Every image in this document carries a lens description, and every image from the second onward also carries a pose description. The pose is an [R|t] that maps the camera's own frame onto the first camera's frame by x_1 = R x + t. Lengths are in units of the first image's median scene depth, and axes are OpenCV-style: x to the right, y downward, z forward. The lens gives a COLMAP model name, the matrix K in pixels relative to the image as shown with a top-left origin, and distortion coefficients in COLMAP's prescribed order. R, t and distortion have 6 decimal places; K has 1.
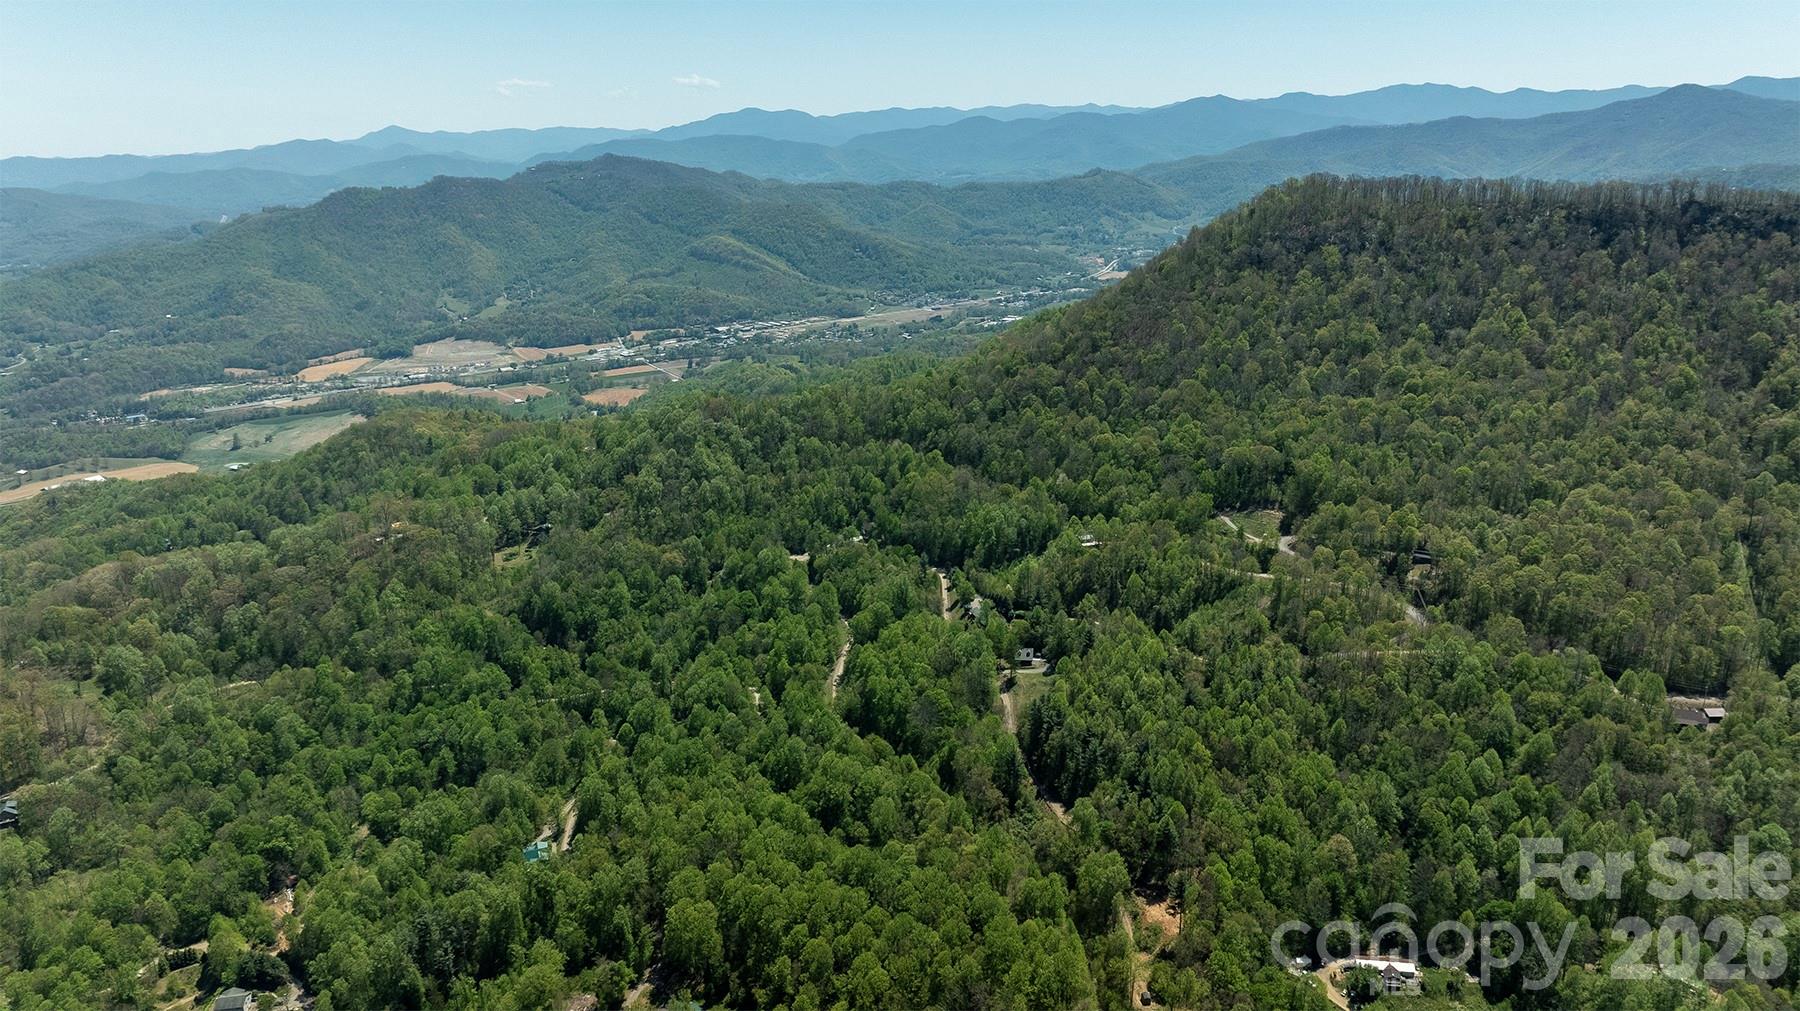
lens RADIAL K [[1275.5, 0, 901.6], [0, 1275.5, 505.5], [0, 0, 1]] dist [-0.034855, -0.004856]
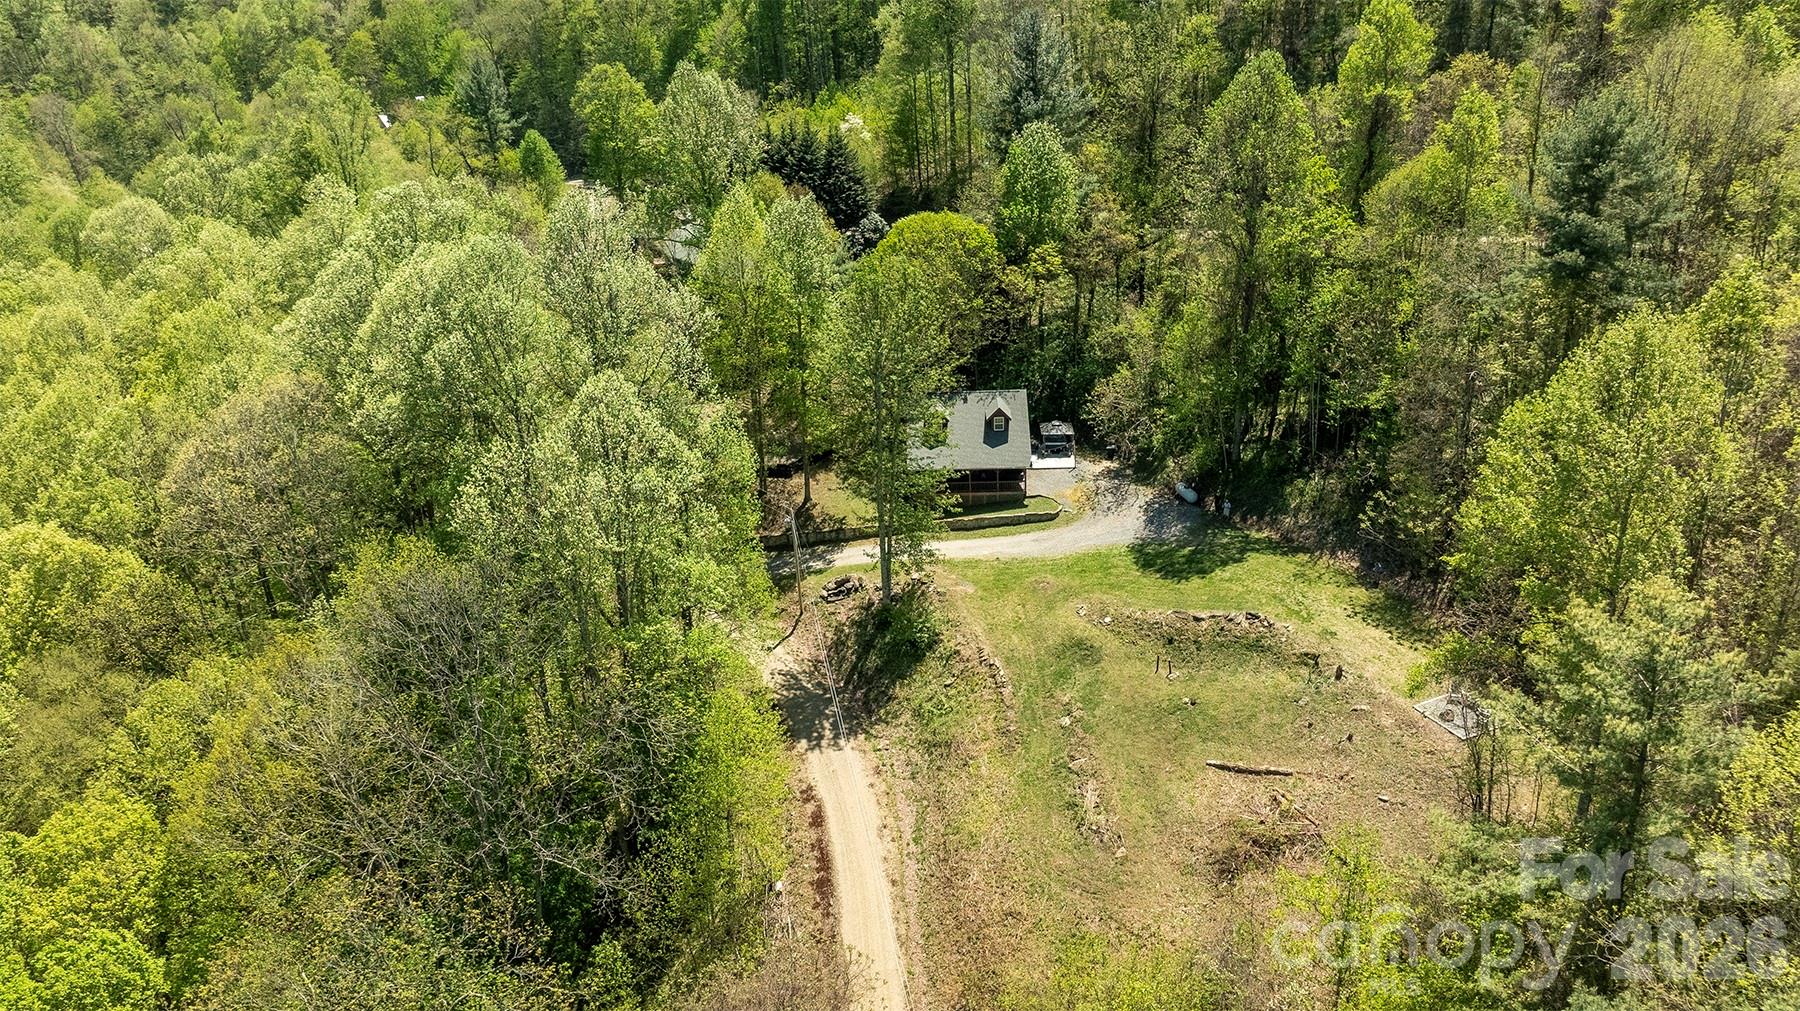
lens RADIAL K [[1275.5, 0, 900.7], [0, 1275.5, 505.3], [0, 0, 1]] dist [-0.034855, -0.004856]
pose [[0.994110, -0.044715, 0.098724, 0.073845], [0.036536, 0.995867, 0.083152, 0.112906], [-0.102034, -0.079056, 0.991635, 0.858910]]
